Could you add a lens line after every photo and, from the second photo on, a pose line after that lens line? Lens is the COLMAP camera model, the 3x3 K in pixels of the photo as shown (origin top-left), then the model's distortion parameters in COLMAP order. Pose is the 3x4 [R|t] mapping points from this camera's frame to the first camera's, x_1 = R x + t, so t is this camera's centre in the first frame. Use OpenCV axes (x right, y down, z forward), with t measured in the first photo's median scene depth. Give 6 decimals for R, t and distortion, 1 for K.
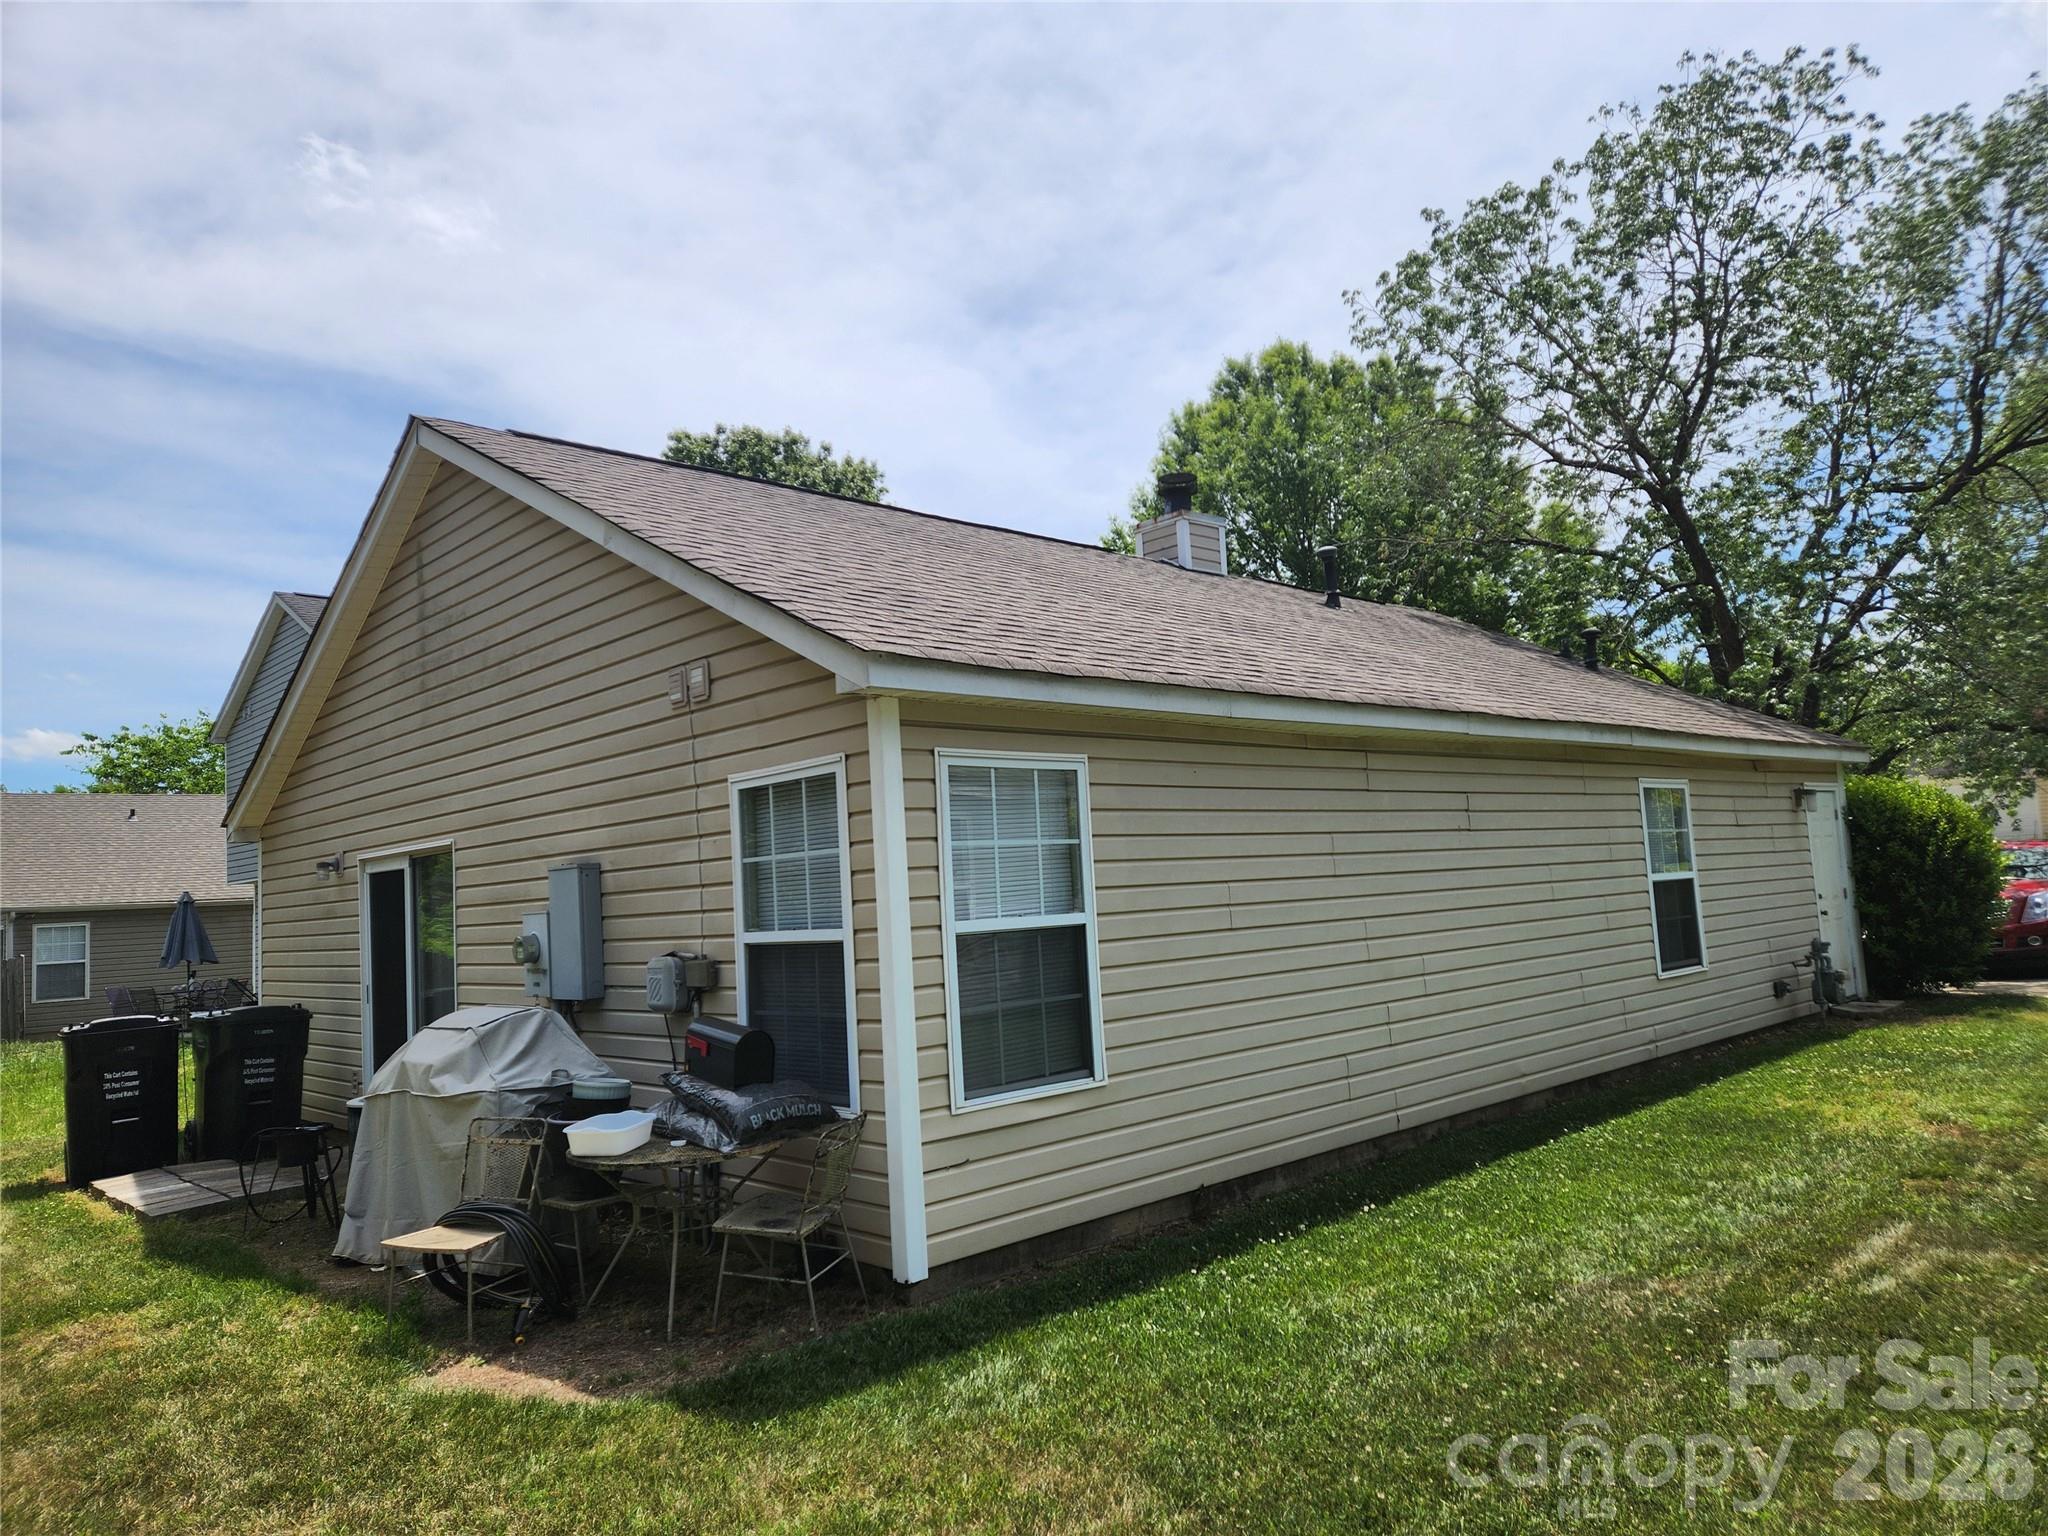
lens RADIAL K [[1355.2, 0, 1022.9], [0, 1355.2, 757.4], [0, 0, 1]] dist [0.083172, -0.066525]
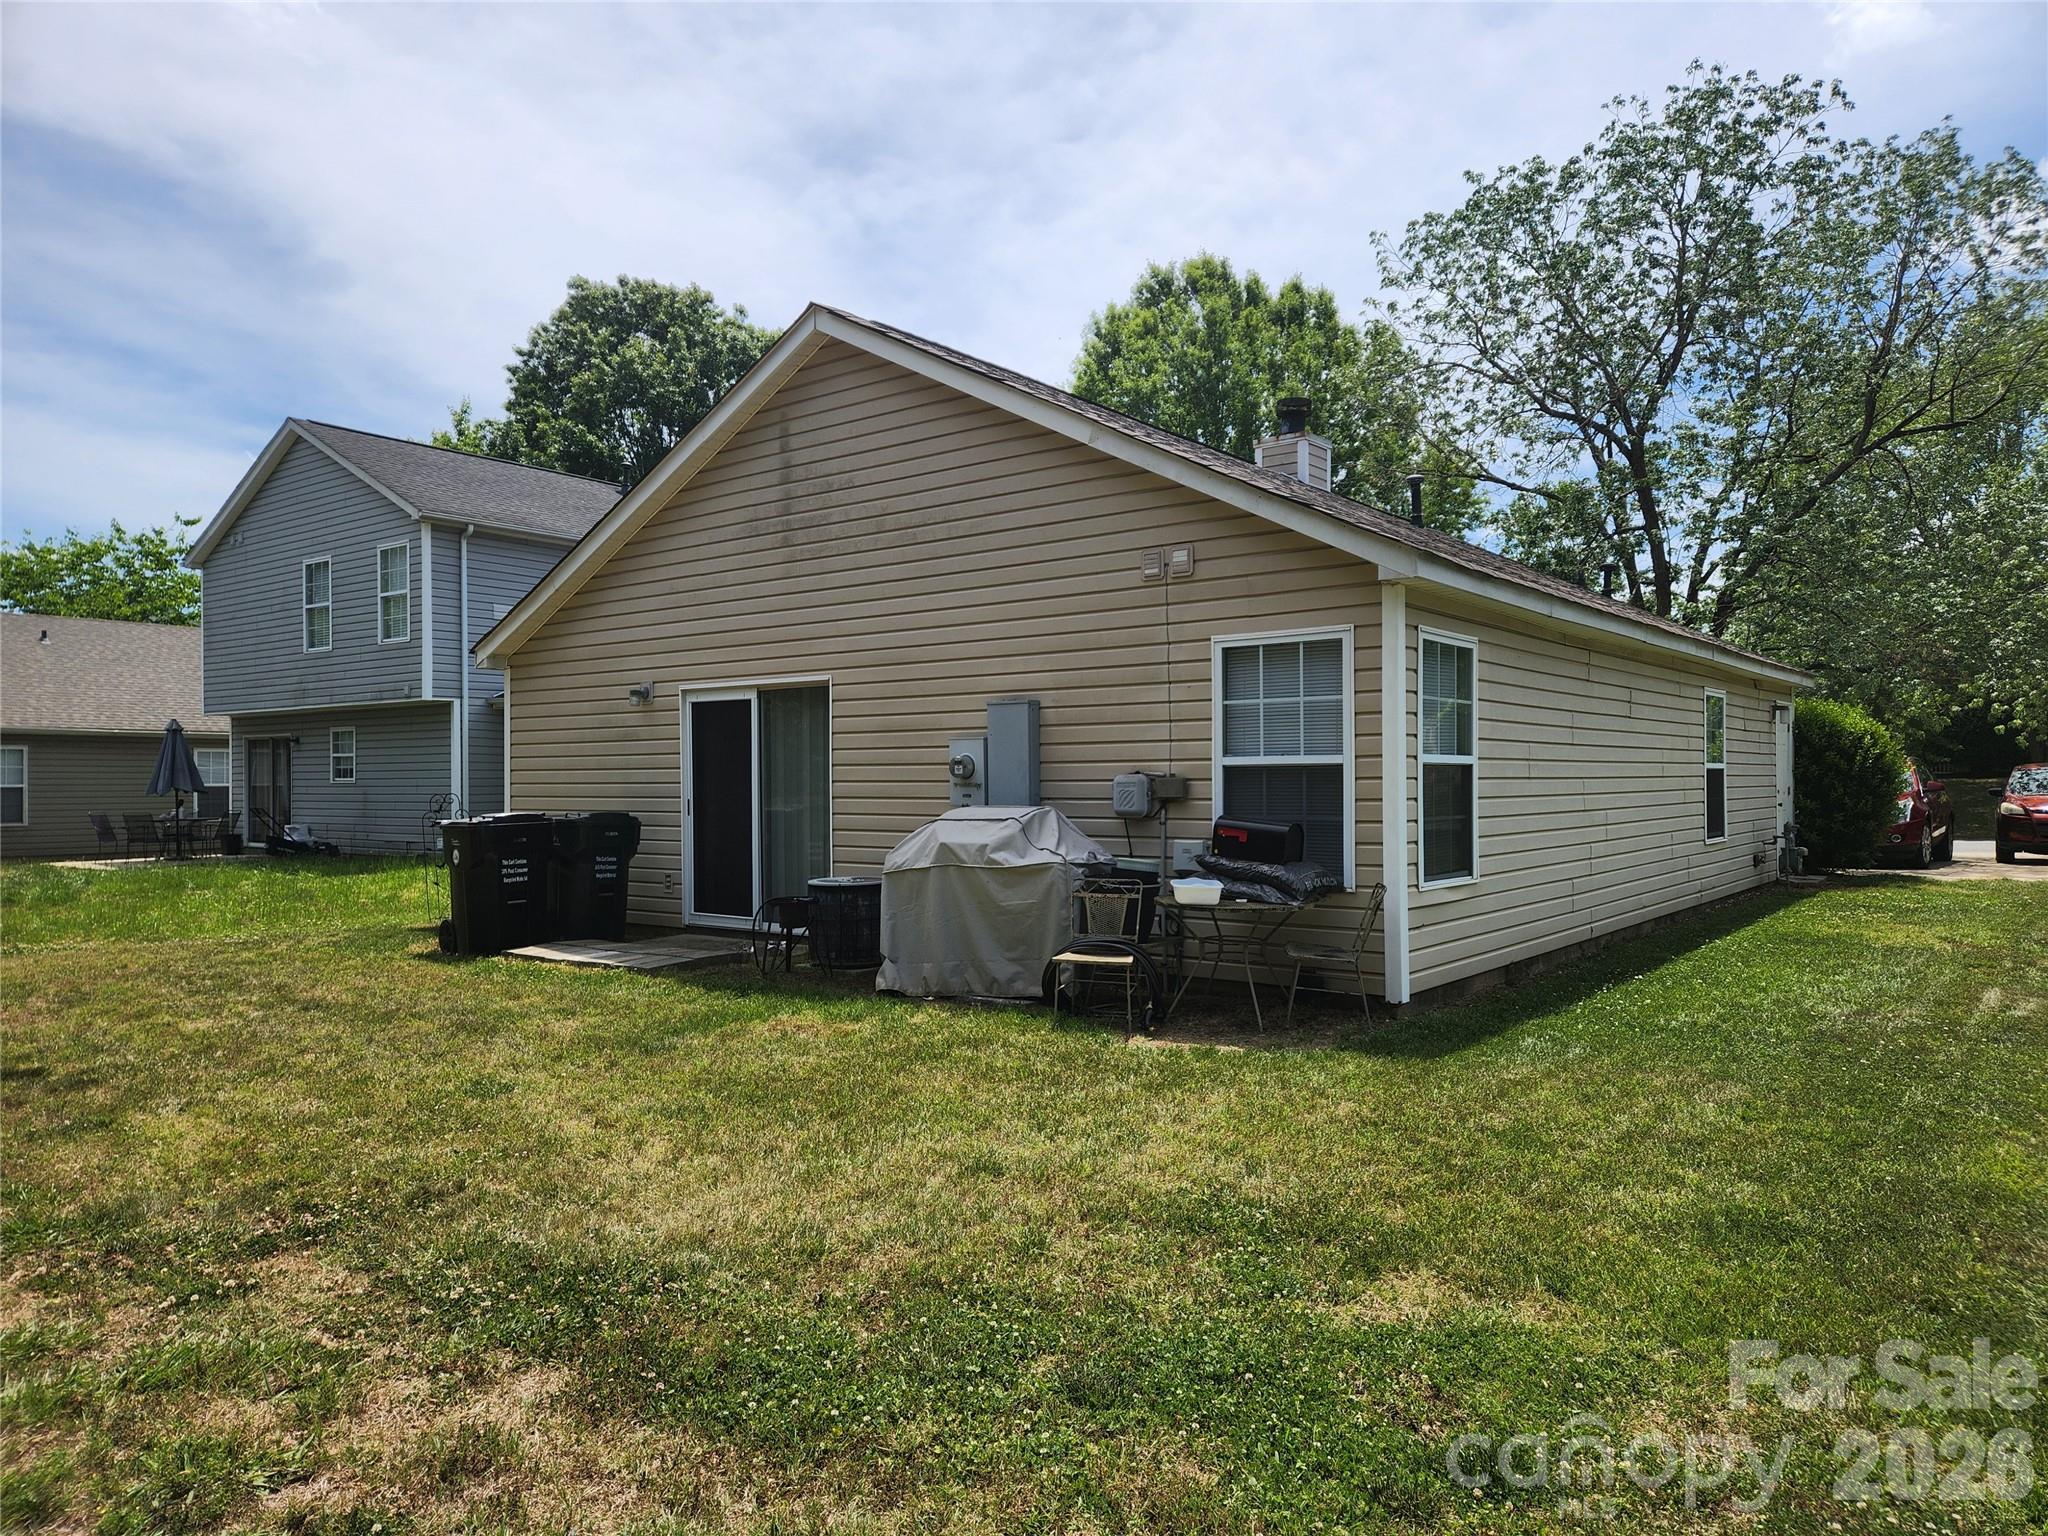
lens RADIAL K [[1372.2, 0, 1042.1], [0, 1372.2, 766.5], [0, 0, 1]] dist [0.086298, -0.081276]
pose [[0.983927, 0.051779, 0.170898, -0.431052], [-0.065866, 0.994790, 0.077811, 0.033071], [-0.165978, -0.087817, 0.982211, -0.194238]]
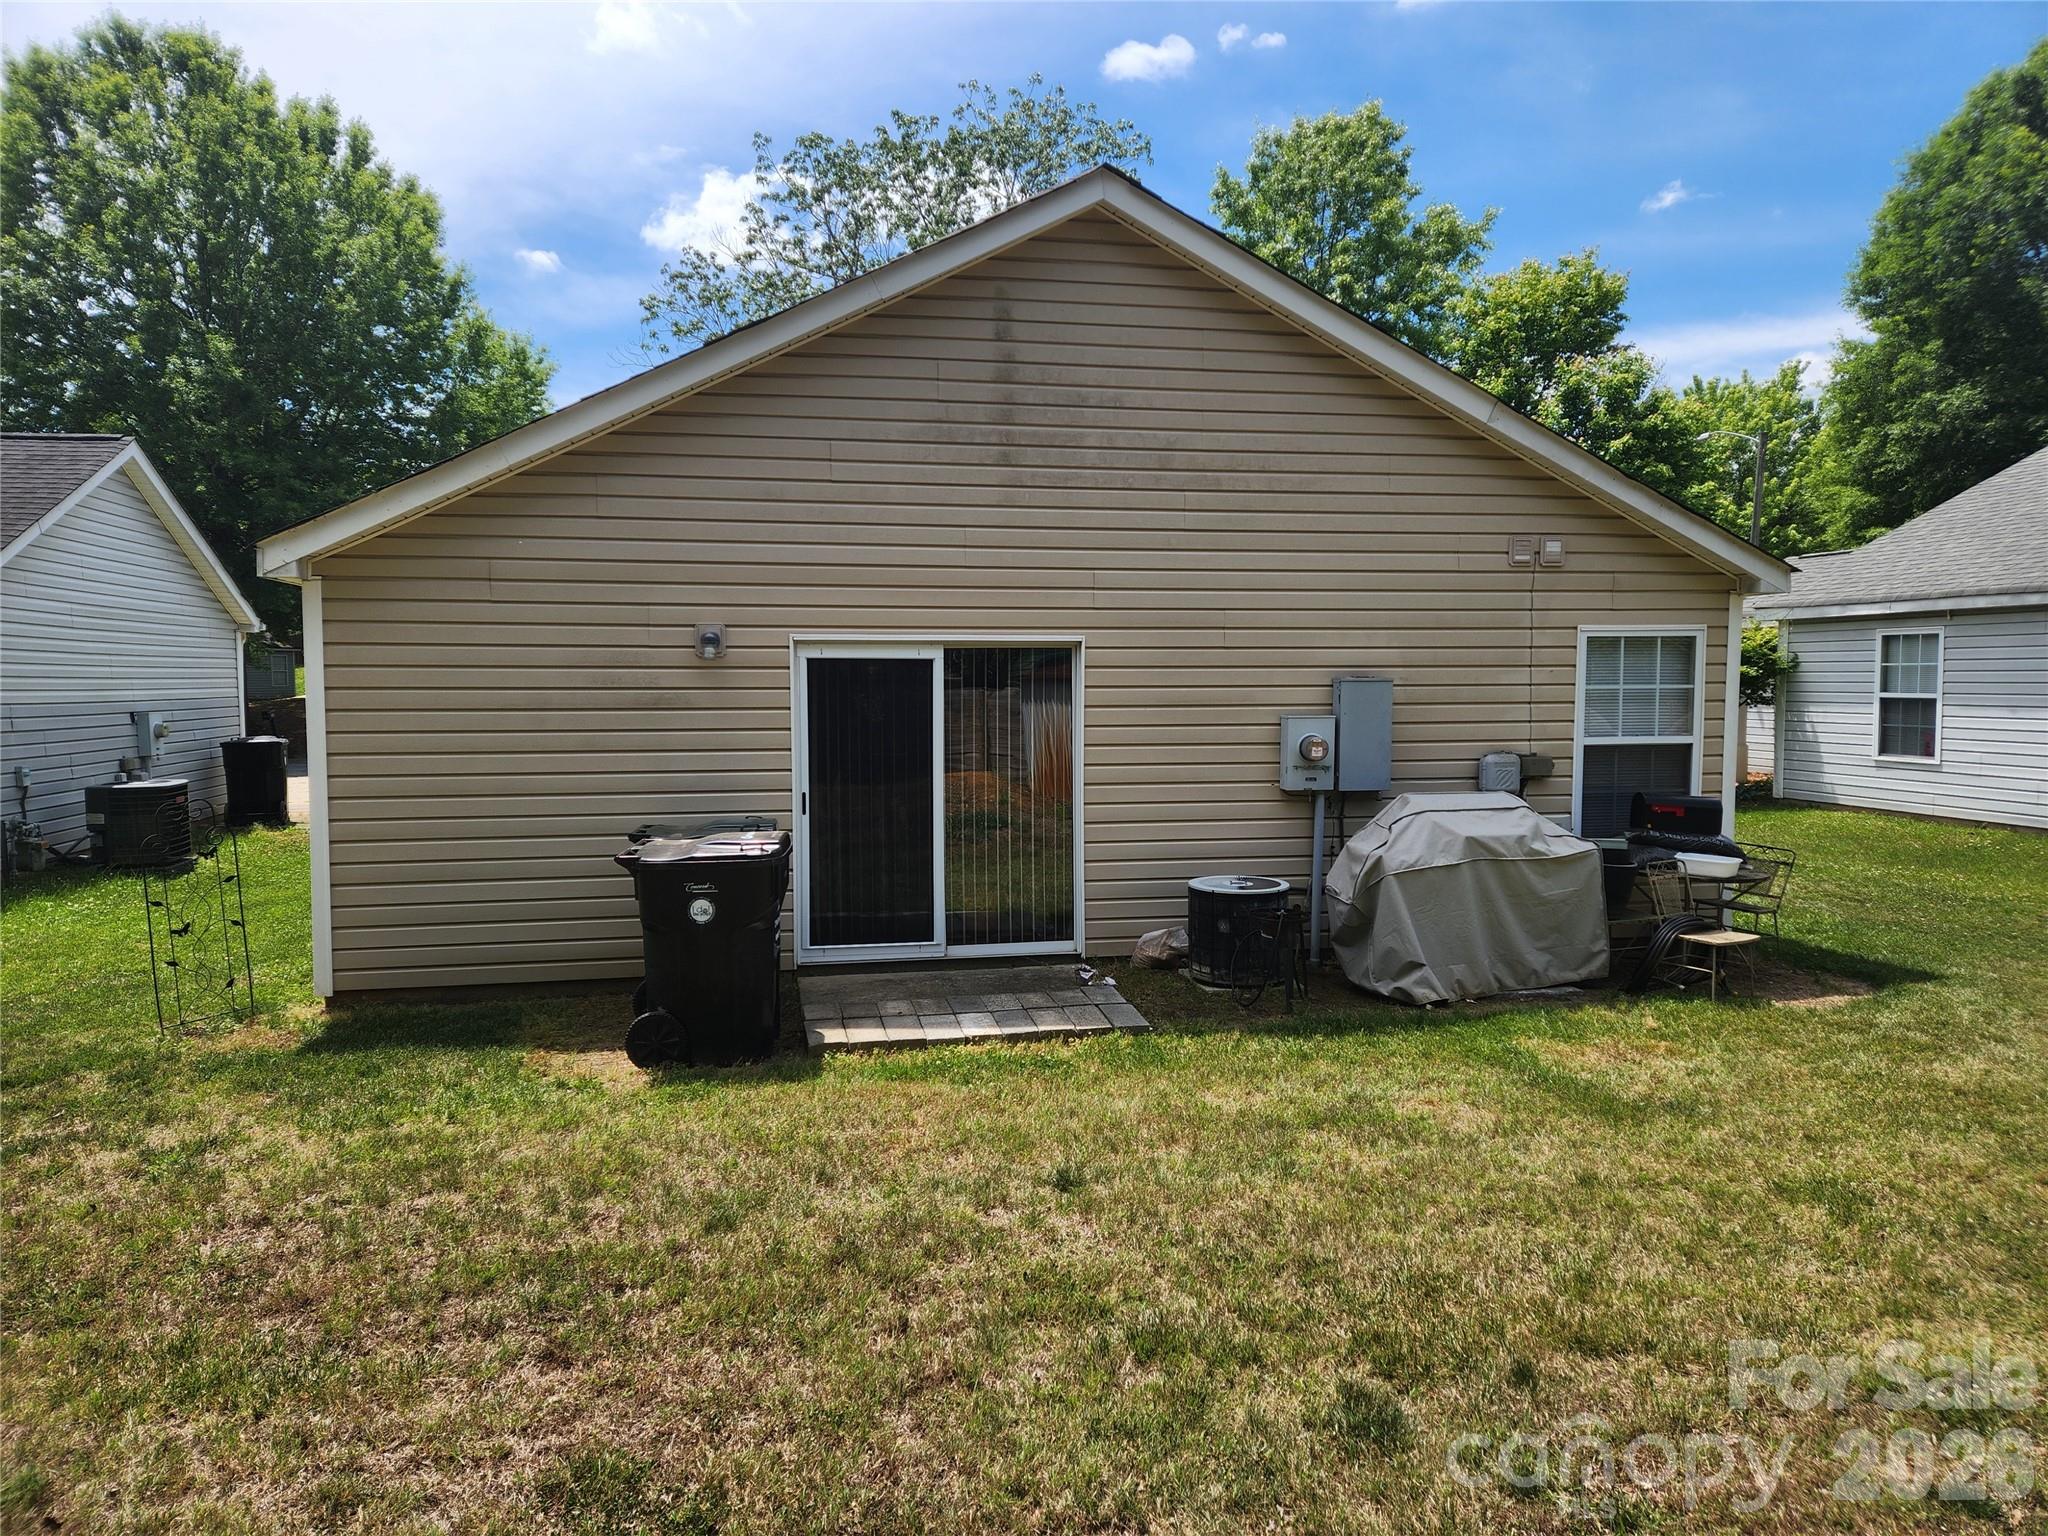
lens RADIAL K [[1355.2, 0, 1022.9], [0, 1355.2, 757.4], [0, 0, 1]] dist [0.083172, -0.066525]
pose [[0.523271, 0.002372, 0.852163, -1.248409], [-0.110480, 0.991745, 0.065079, 0.086785], [-0.844974, -0.128201, 0.519214, 0.536323]]
